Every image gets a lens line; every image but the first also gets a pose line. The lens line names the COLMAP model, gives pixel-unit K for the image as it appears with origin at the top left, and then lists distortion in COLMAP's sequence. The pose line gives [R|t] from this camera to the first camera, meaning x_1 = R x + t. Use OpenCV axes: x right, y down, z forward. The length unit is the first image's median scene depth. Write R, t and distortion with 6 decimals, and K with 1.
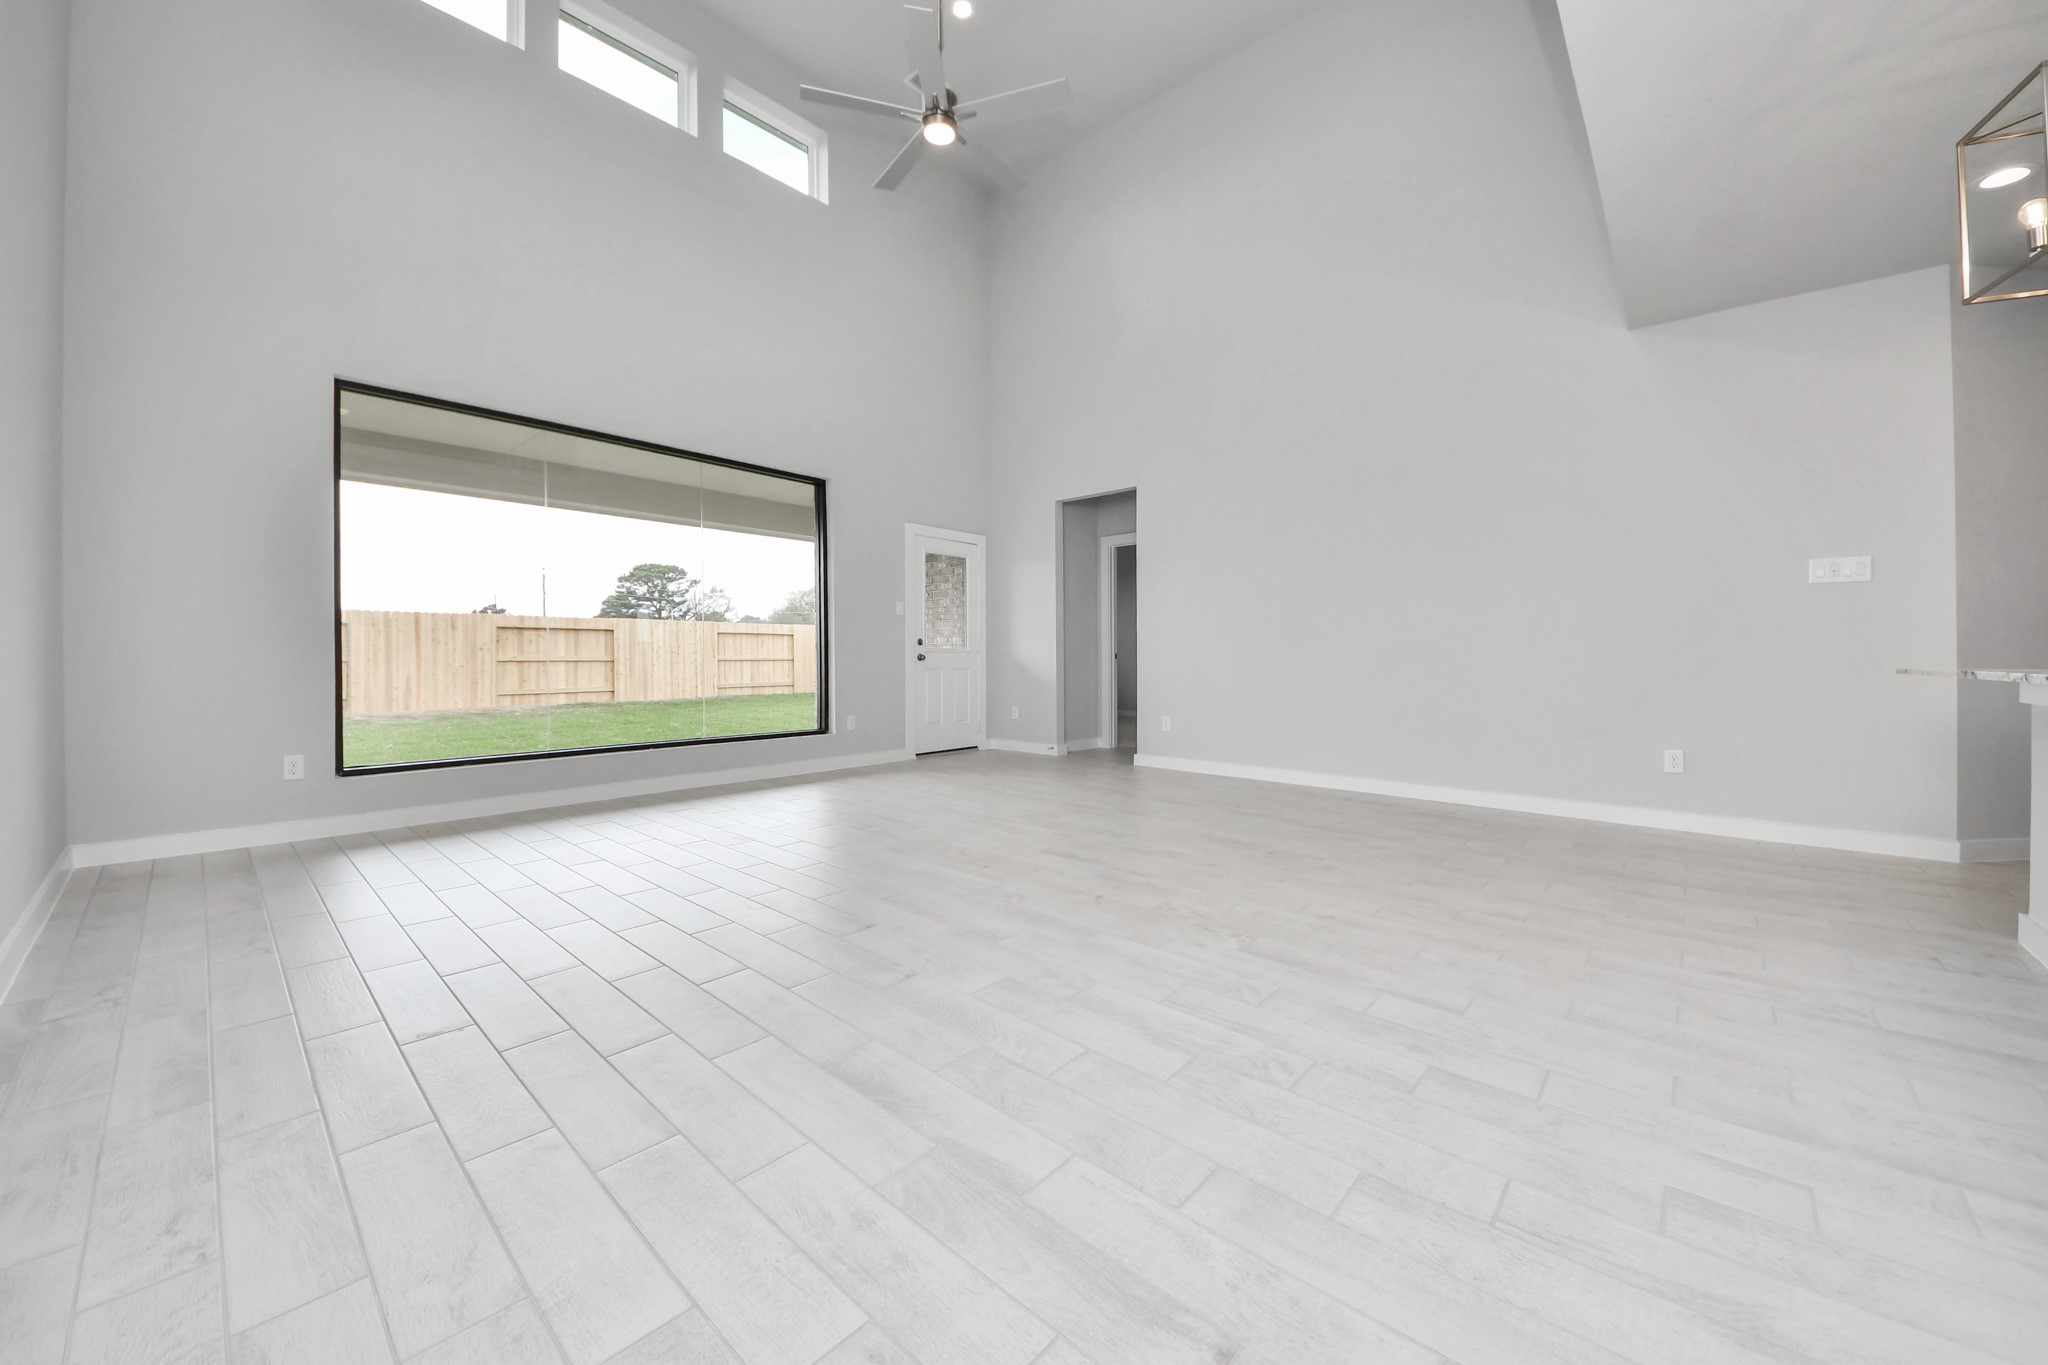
lens RADIAL K [[744.6, 0, 1016.2], [0, 744.6, 654.9], [0, 0, 1]] dist [0.003563, -0.003172]
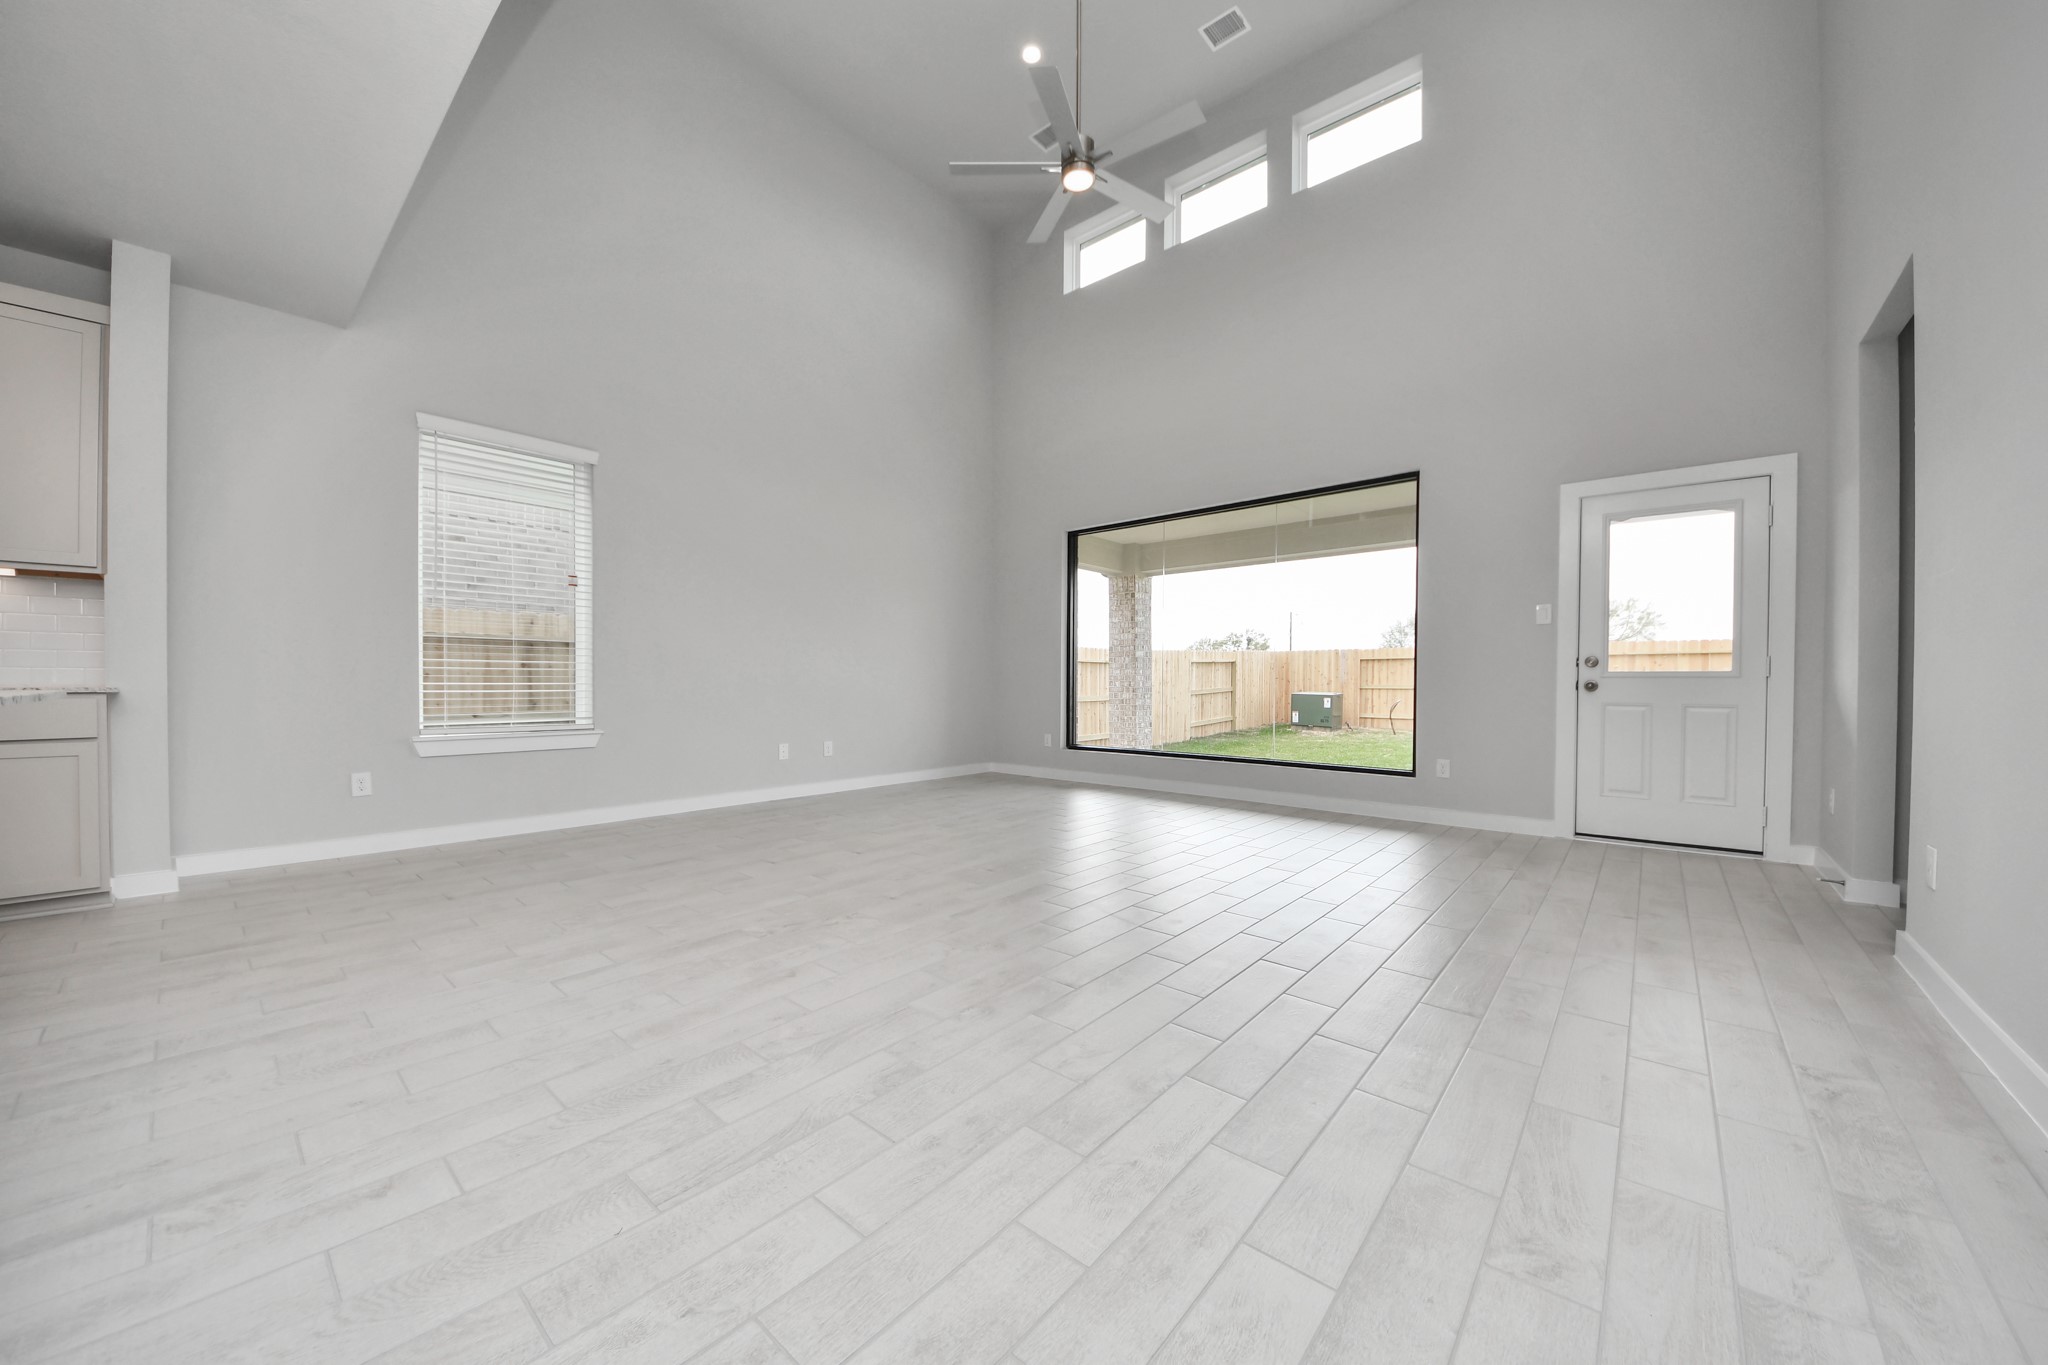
lens RADIAL K [[744.6, 0, 1009.8], [0, 744.6, 676.3], [0, 0, 1]] dist [0.003563, -0.003172]
pose [[0.011231, -0.004939, -0.999925, 0.723240], [-0.007174, 0.999962, -0.005020, 0.001987], [0.999911, 0.007229, 0.011195, 0.693430]]
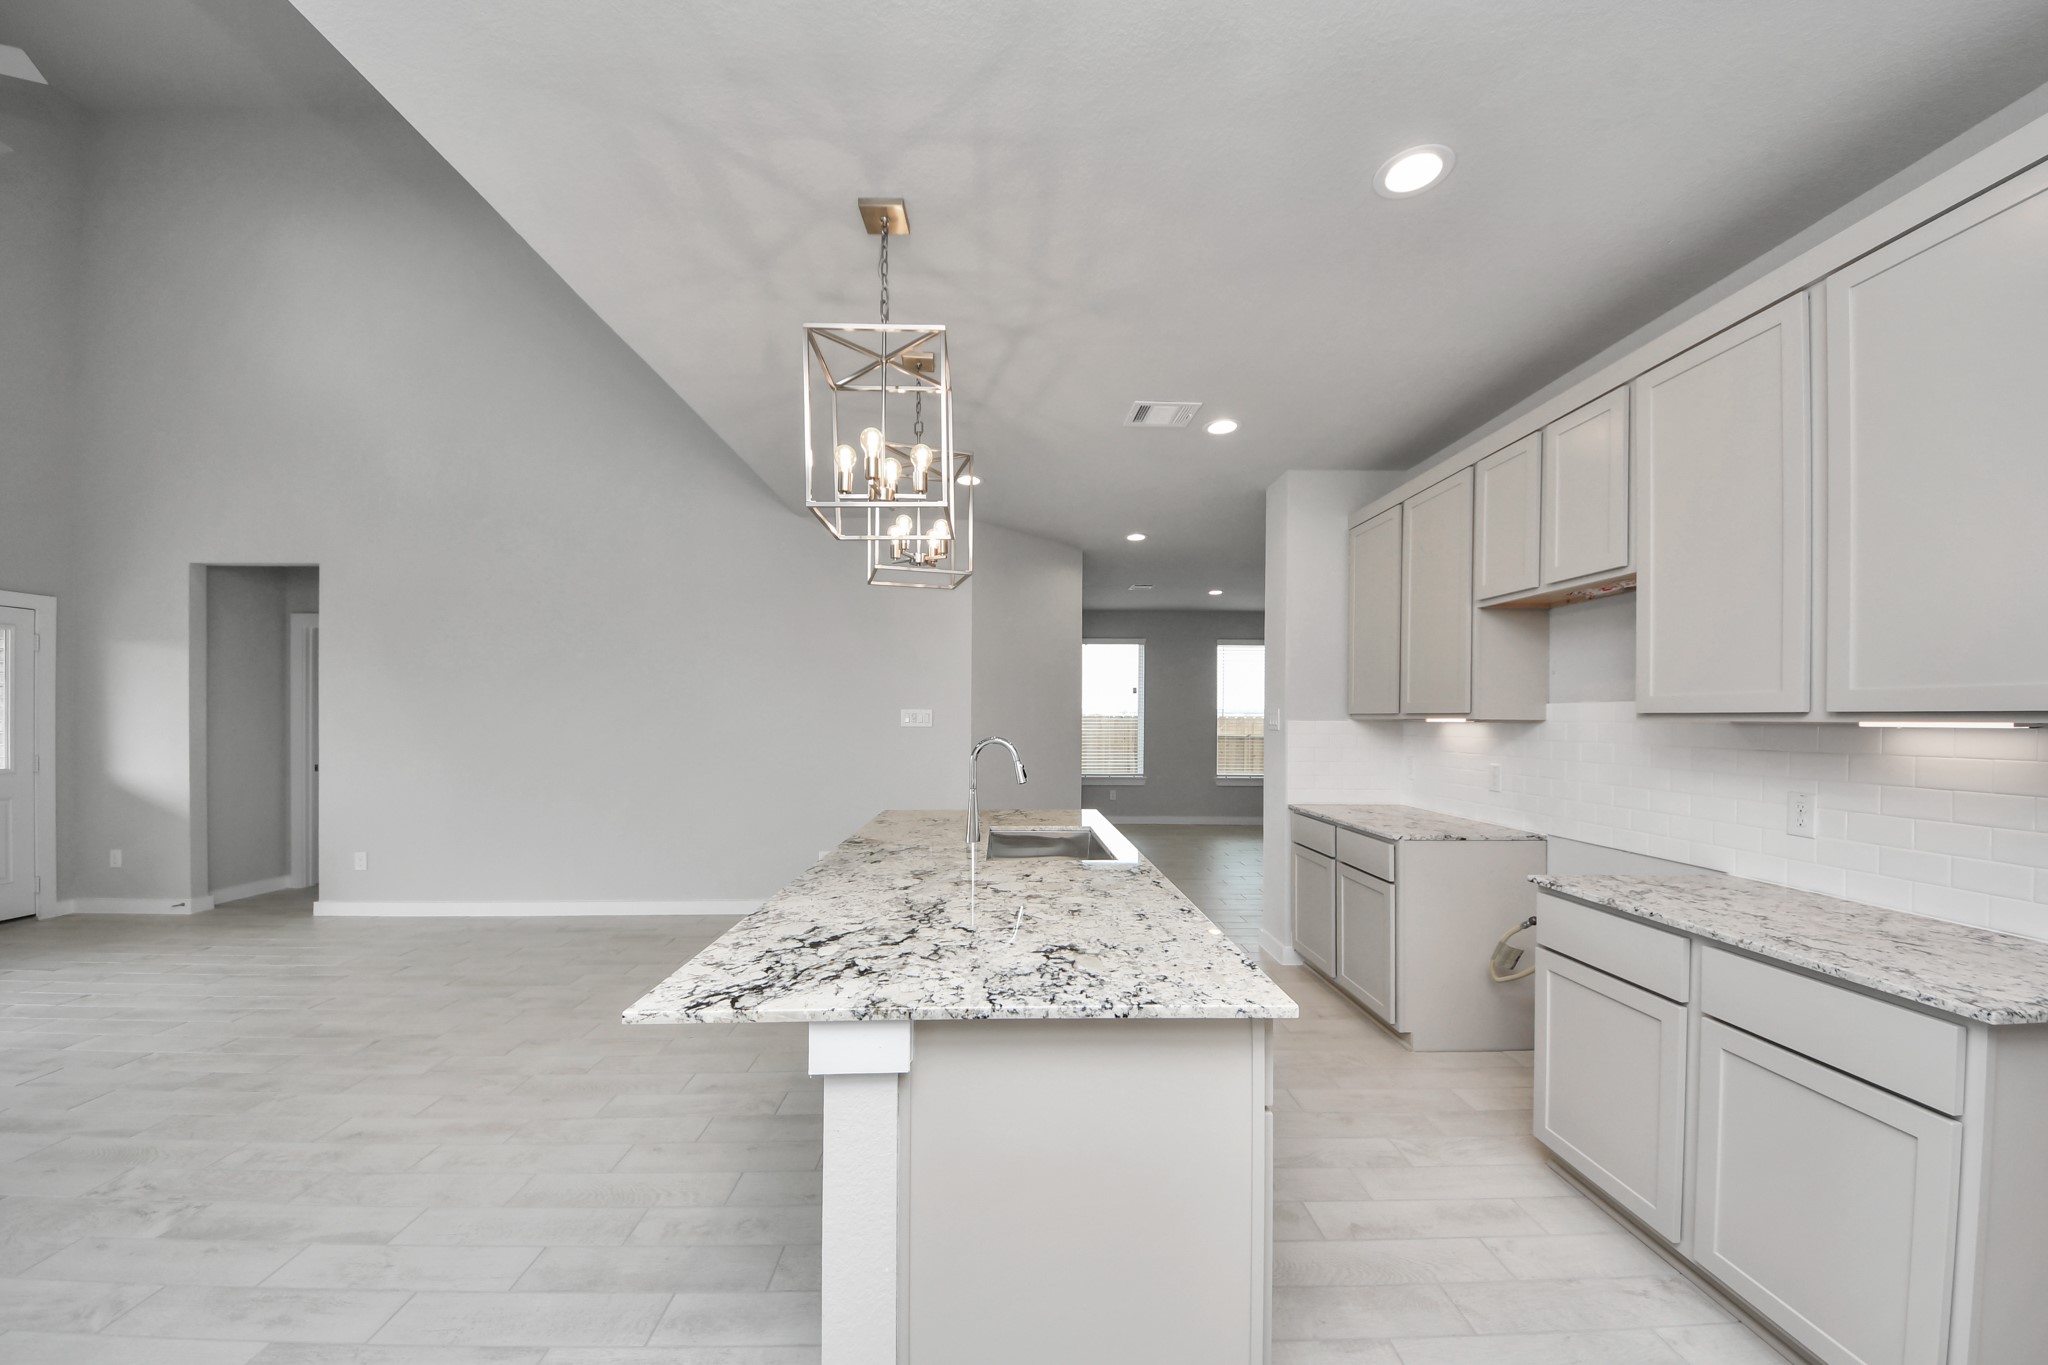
lens RADIAL K [[744.6, 0, 1012.2], [0, 744.6, 719.0], [0, 0, 1]] dist [0.003563, -0.003172]
pose [[0.733895, -0.001010, 0.679263, 0.215875], [-0.005576, 0.999956, 0.007511, -0.094722], [-0.679240, -0.009300, 0.733857, -0.119130]]
